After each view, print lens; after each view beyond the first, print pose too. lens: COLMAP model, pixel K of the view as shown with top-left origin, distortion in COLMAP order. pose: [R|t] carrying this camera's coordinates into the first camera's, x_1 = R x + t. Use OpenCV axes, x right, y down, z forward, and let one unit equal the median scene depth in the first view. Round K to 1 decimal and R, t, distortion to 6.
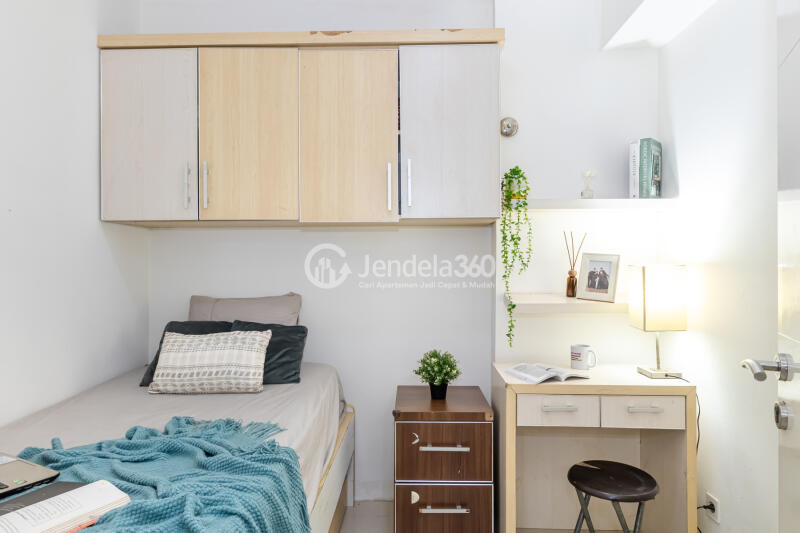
lens RADIAL K [[496.4, 0, 400.0], [0, 496.4, 266.5], [0, 0, 1]] dist [0.003313, 0.000282]
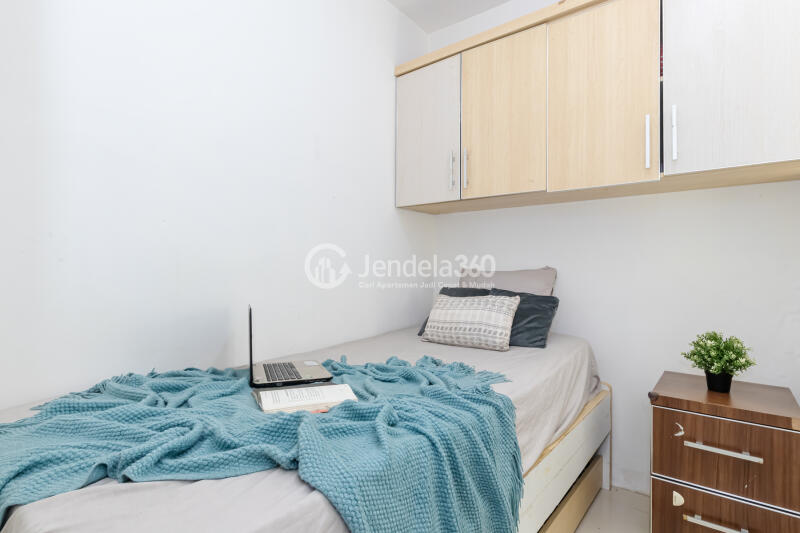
lens RADIAL K [[412.0, 0, 400.0], [0, 412.0, 266.5], [0, 0, 1]] dist [0.001420, -0.000358]
pose [[0.794970, 0.006830, -0.606610, 0.077450], [-0.015832, 0.999830, -0.009491, 0.080404], [0.606442, 0.017149, 0.794943, 0.143167]]
